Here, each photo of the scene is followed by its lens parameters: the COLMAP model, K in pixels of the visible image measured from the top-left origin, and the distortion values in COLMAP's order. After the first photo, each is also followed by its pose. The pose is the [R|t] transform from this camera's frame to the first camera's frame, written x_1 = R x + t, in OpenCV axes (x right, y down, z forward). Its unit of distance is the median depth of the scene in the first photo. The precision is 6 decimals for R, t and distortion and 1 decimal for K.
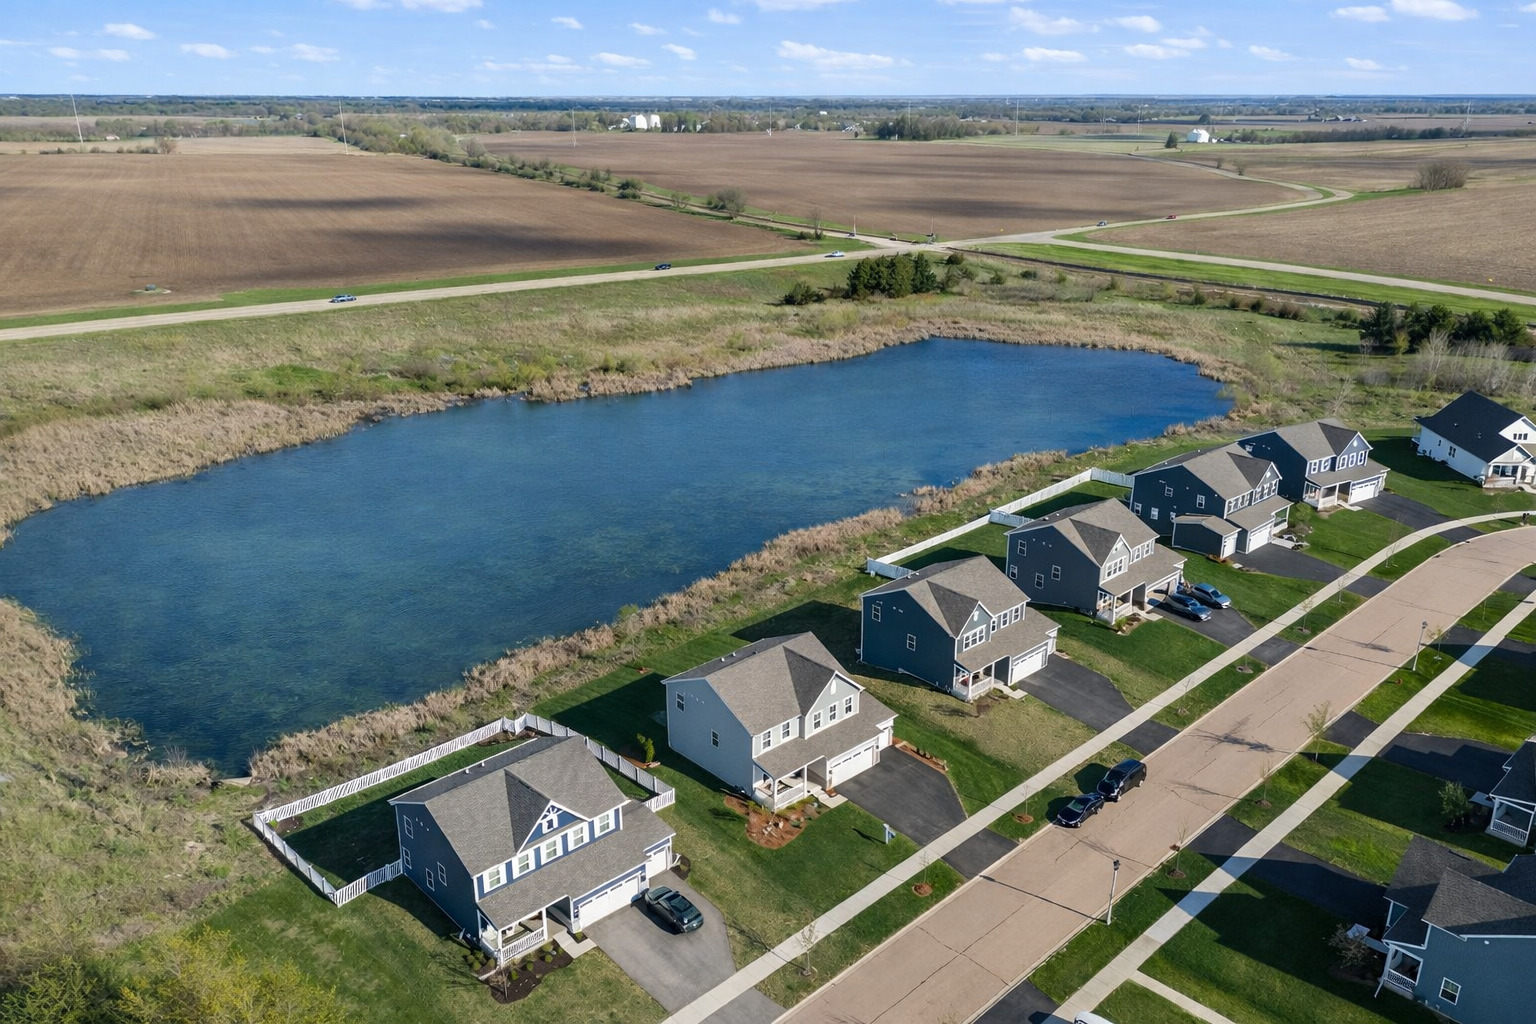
lens RADIAL K [[1121.3, 0, 761.1], [0, 1121.3, 560.8], [0, 0, 1]] dist [-0.032333, -0.003485]
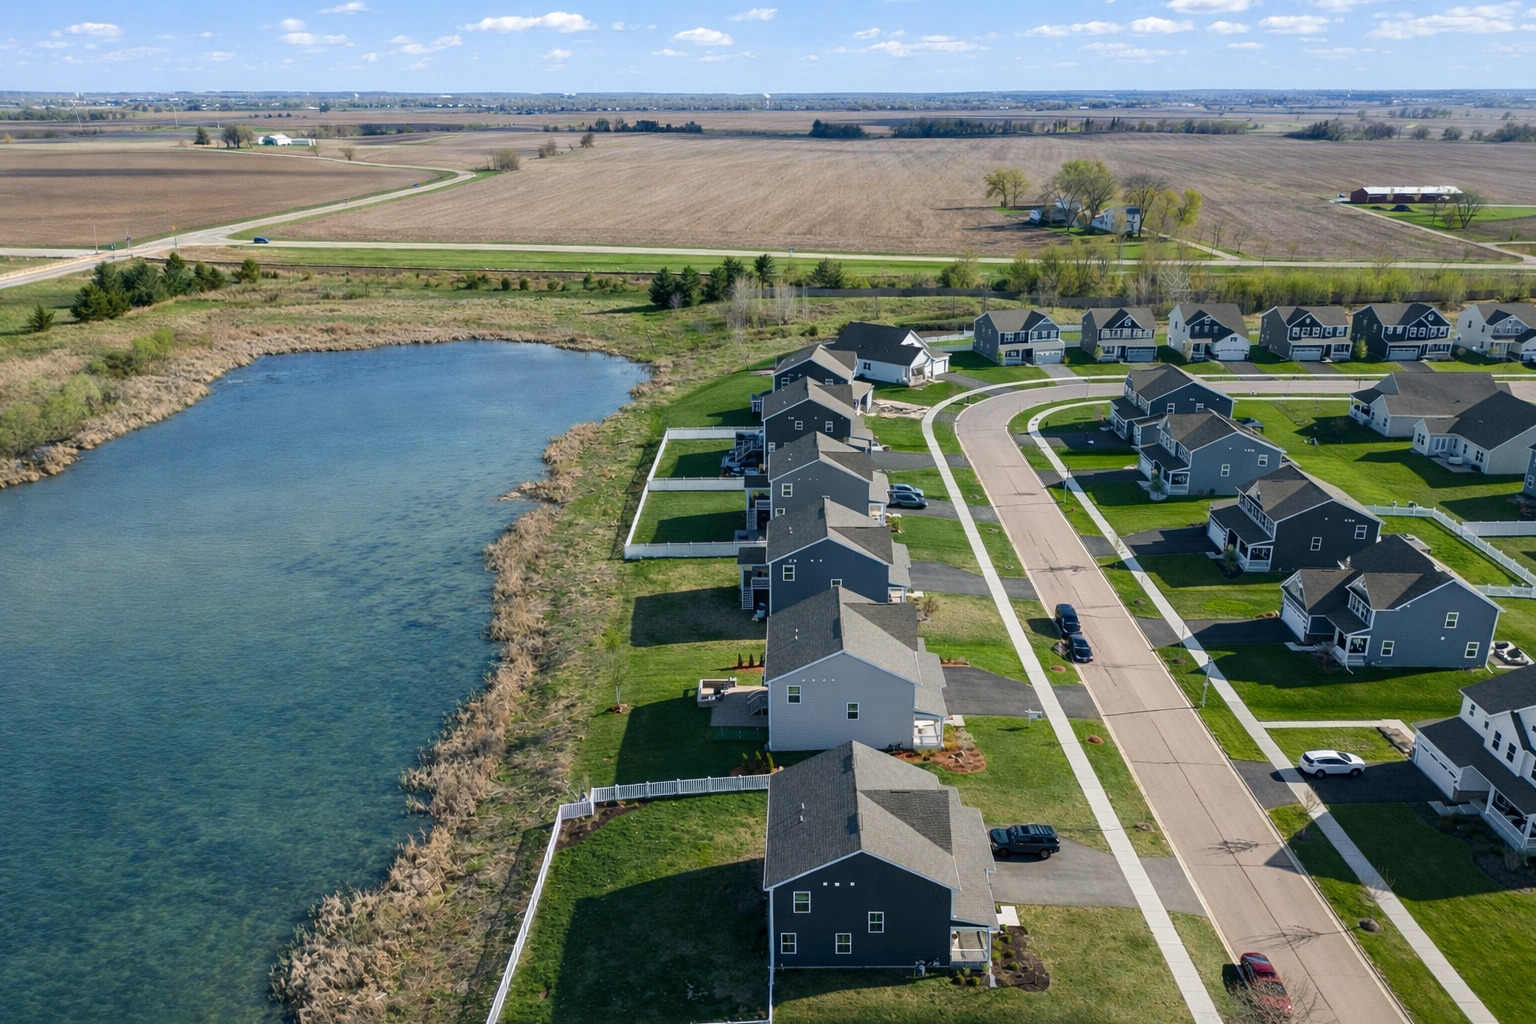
lens RADIAL K [[1072.6, 0, 771.5], [0, 1072.6, 510.5], [0, 0, 1]] dist [0.004615, 0.002438]
pose [[0.693432, -0.244381, 0.677813, -0.706597], [0.267528, 0.960802, 0.072719, -0.108433], [-0.669015, 0.130908, 0.731629, 0.303226]]
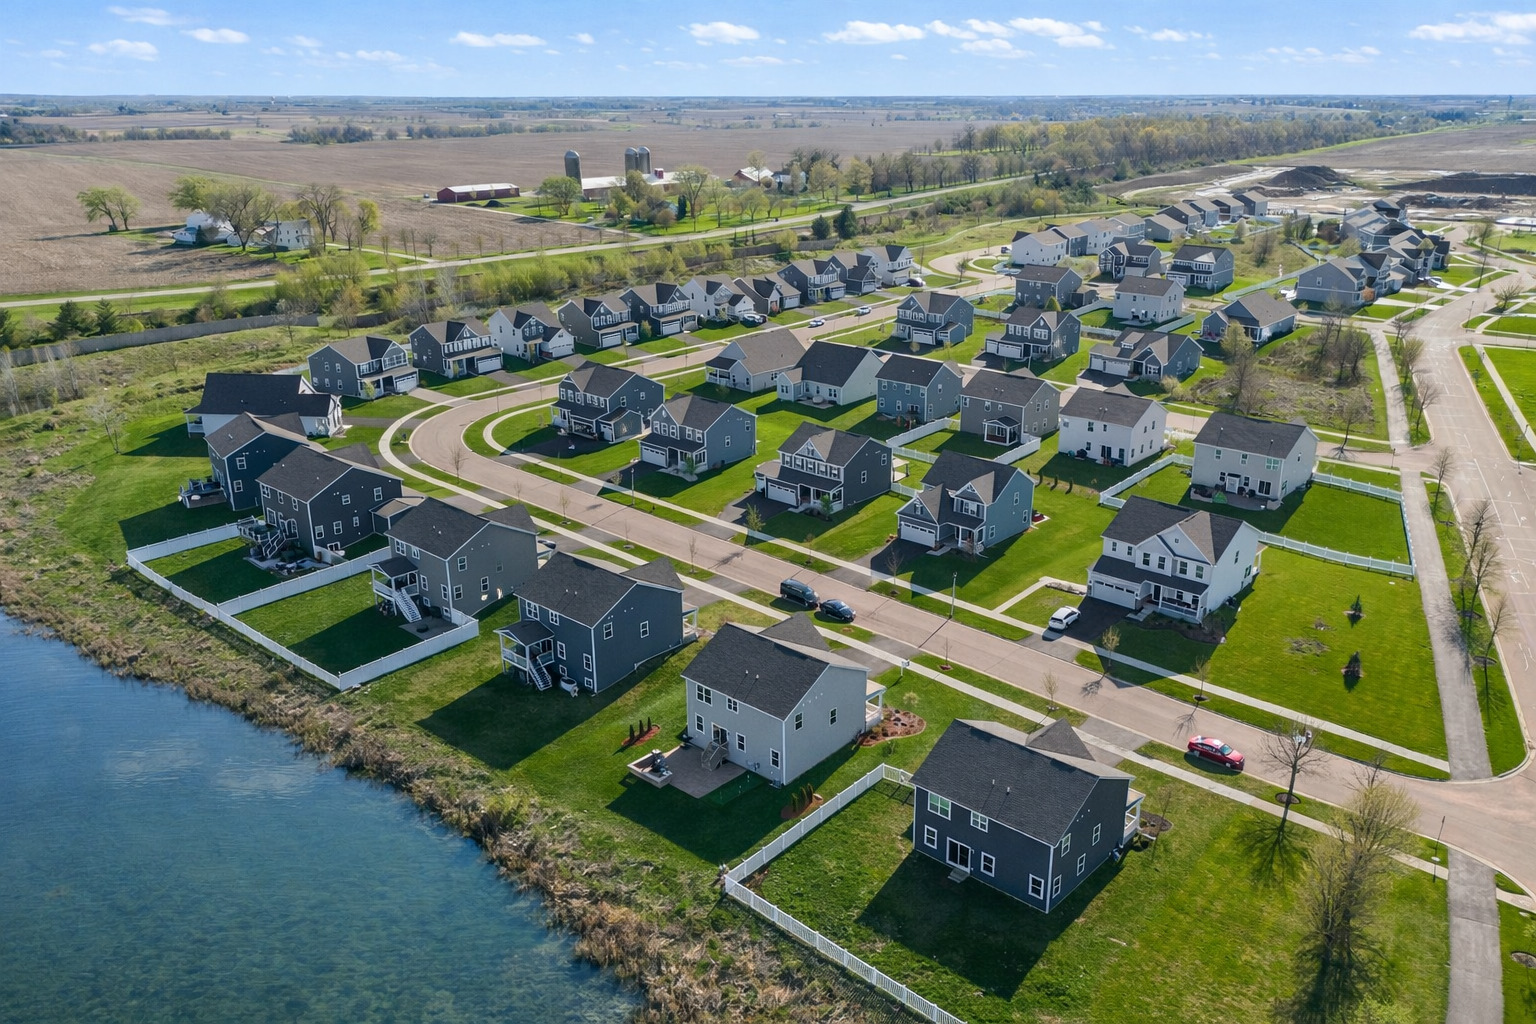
lens RADIAL K [[1121.3, 0, 761.1], [0, 1121.3, 560.8], [0, 0, 1]] dist [-0.032333, -0.003485]
pose [[-0.087879, -0.364351, 0.927106, -0.935417], [0.371927, 0.851399, 0.369852, -0.365721], [-0.924093, 0.377318, 0.060692, 0.922318]]
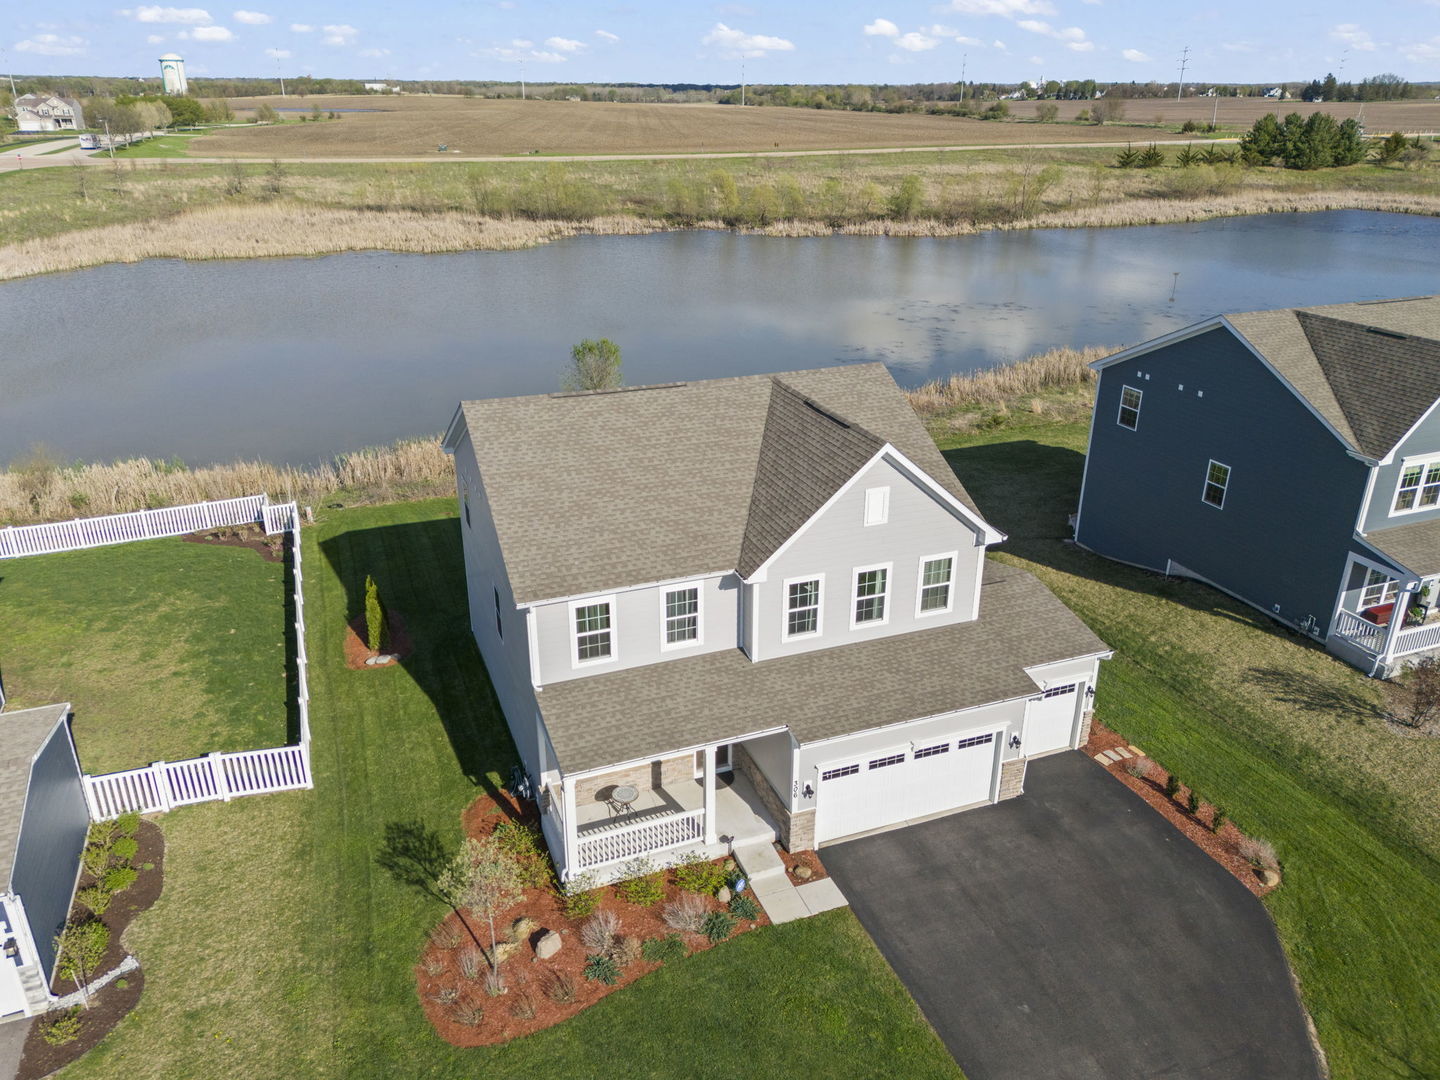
lens RADIAL K [[1047.8, 0, 712.0], [0, 1047.8, 544.6], [0, 0, 1]] dist [0.034649, -0.001251]
pose [[0.928461, 0.147073, -0.341072, 0.116298], [-0.142932, 0.989026, 0.037388, 0.116217], [0.342828, 0.014037, 0.939293, 0.714636]]
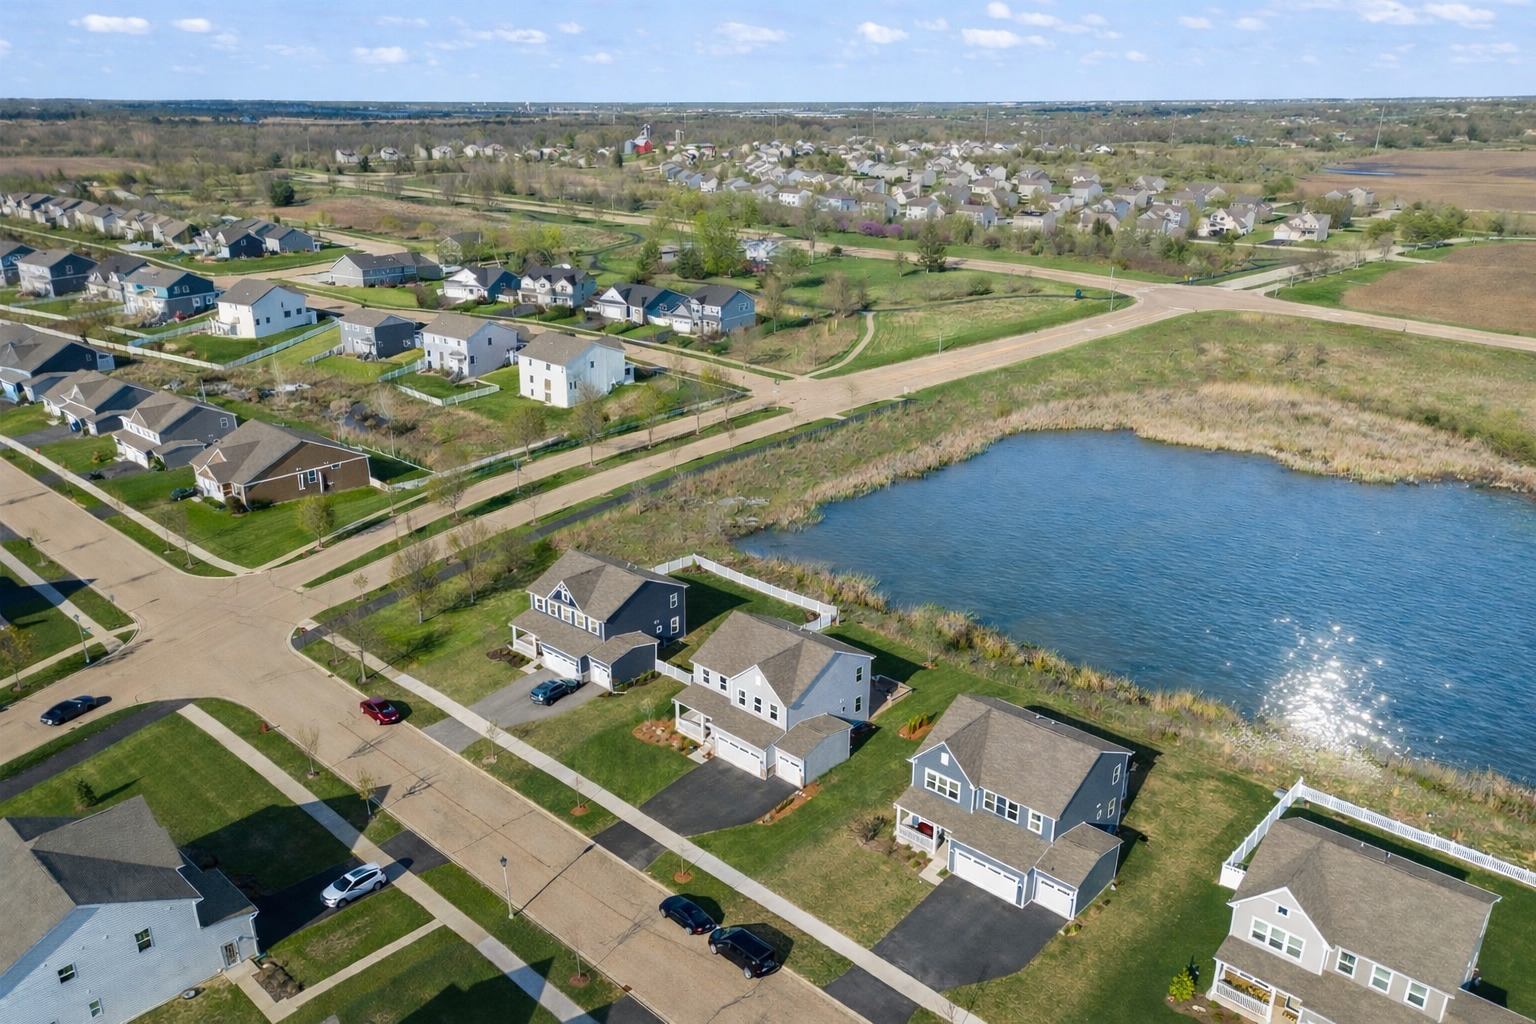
lens RADIAL K [[1121.3, 0, 761.1], [0, 1121.3, 560.8], [0, 0, 1]] dist [-0.032333, -0.003485]
pose [[0.081739, 0.400886, -0.912474, 0.943421], [-0.365780, 0.863716, 0.346698, -0.335206], [0.927105, 0.305426, 0.217236, 0.727173]]
